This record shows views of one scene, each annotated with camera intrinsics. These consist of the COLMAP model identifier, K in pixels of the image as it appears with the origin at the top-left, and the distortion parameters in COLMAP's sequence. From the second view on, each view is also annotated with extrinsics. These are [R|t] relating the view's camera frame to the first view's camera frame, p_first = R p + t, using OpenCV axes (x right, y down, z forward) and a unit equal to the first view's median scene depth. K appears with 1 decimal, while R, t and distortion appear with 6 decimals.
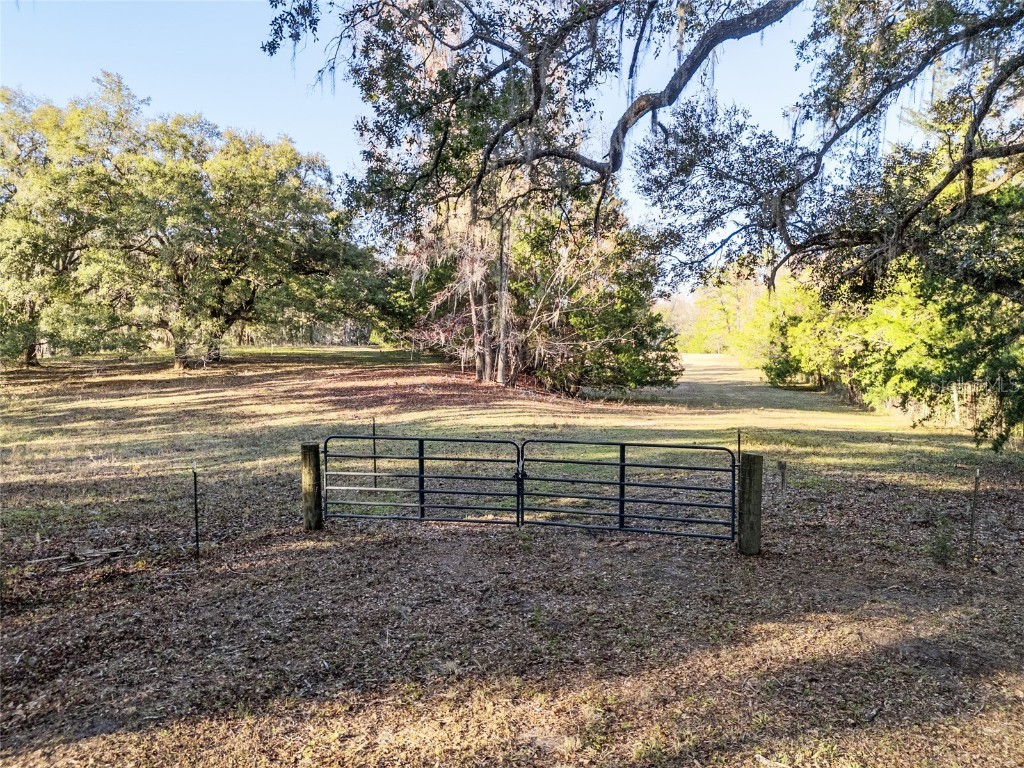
lens RADIAL K [[760.3, 0, 512.0], [0, 760.3, 384.0], [0, 0, 1]] dist [0.056849, -0.002906]
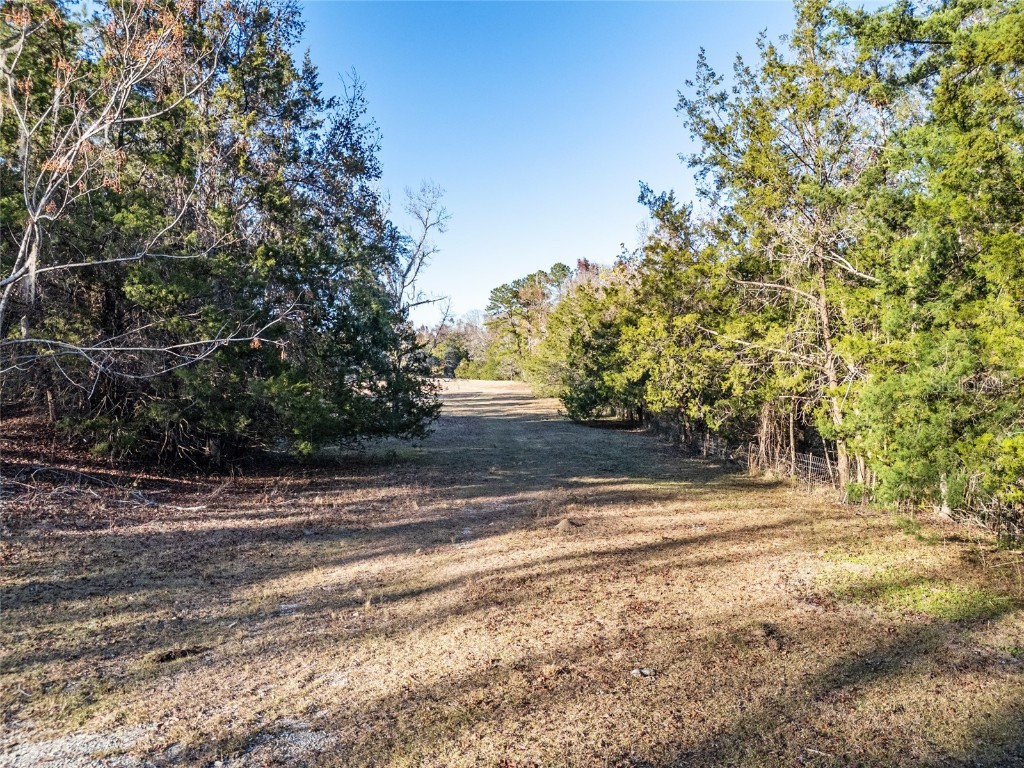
lens RADIAL K [[760.3, 0, 512.0], [0, 760.3, 384.0], [0, 0, 1]] dist [0.056849, -0.002906]
pose [[0.965457, -0.004526, 0.260522, 0.085874], [0.013832, 0.999330, -0.033899, -0.009897], [-0.260194, 0.036332, 0.964873, 0.292381]]
